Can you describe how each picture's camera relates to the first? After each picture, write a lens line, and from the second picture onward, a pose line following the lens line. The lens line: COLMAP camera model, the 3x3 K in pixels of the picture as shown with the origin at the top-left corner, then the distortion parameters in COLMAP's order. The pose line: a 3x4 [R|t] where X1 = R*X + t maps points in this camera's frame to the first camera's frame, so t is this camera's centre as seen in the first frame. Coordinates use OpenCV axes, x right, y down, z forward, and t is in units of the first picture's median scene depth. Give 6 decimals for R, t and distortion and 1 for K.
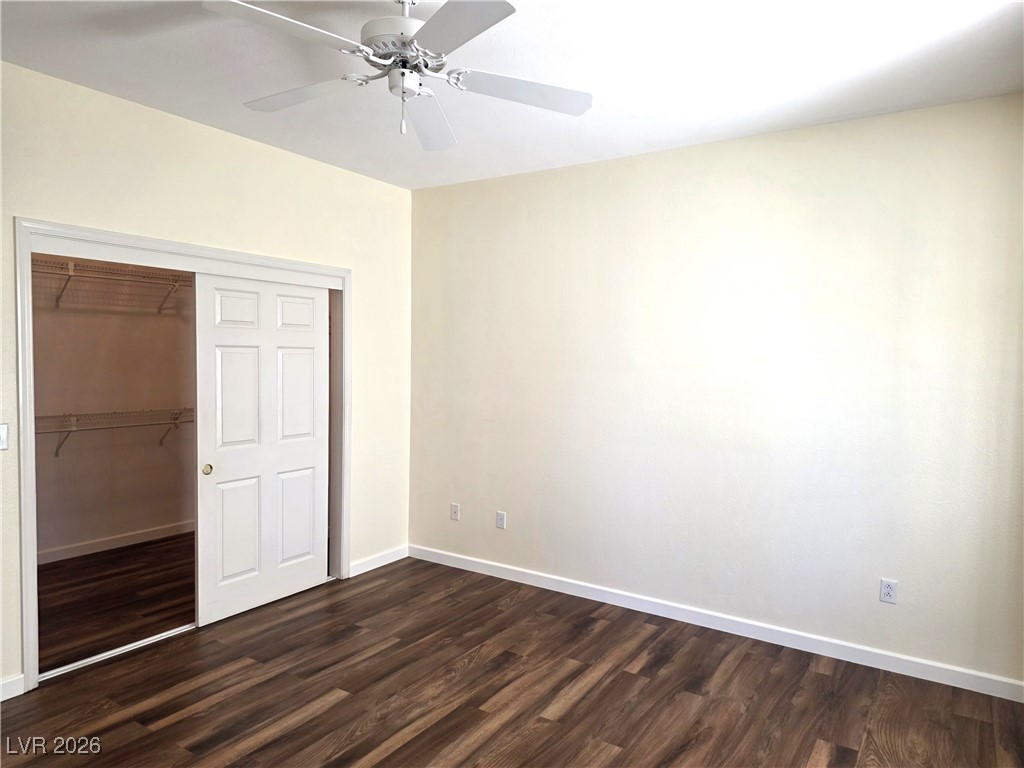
lens RADIAL K [[688.8, 0, 512.2], [0, 688.8, 387.4], [0, 0, 1]] dist [0.050451, -0.032431]
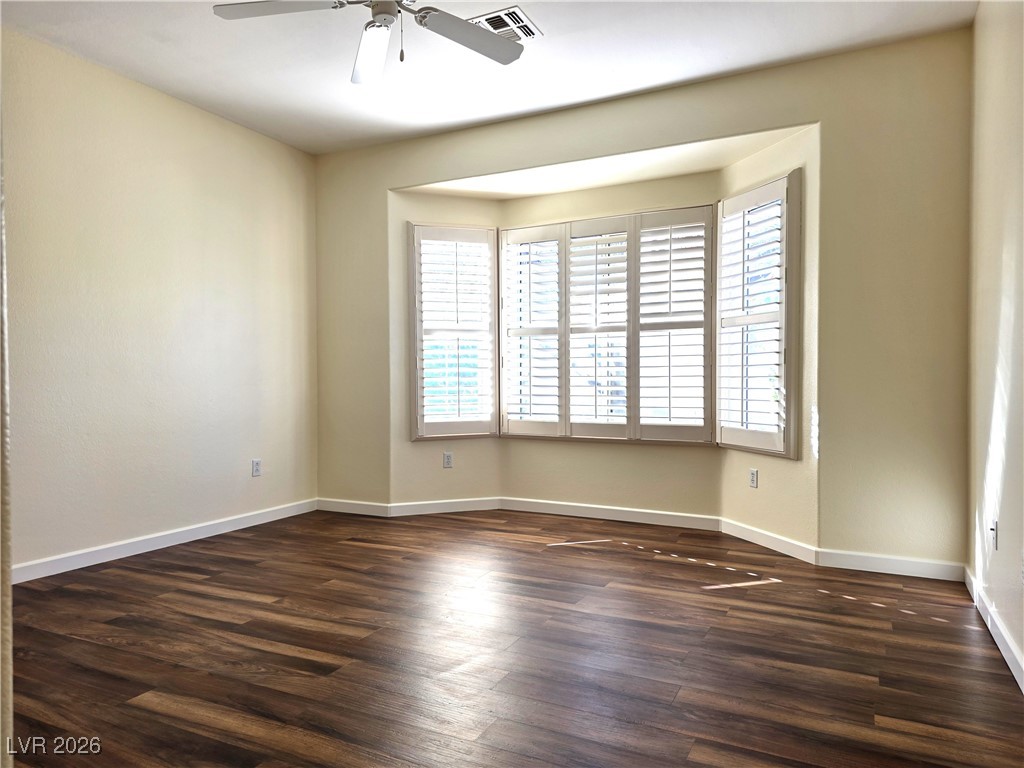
lens RADIAL K [[688.8, 0, 514.2], [0, 688.8, 386.4], [0, 0, 1]] dist [0.050451, -0.032431]
pose [[-0.113444, -0.026593, 0.993188, -0.982485], [0.053588, 0.998023, 0.032844, 0.118807], [-0.992098, 0.056948, -0.111795, 0.682139]]
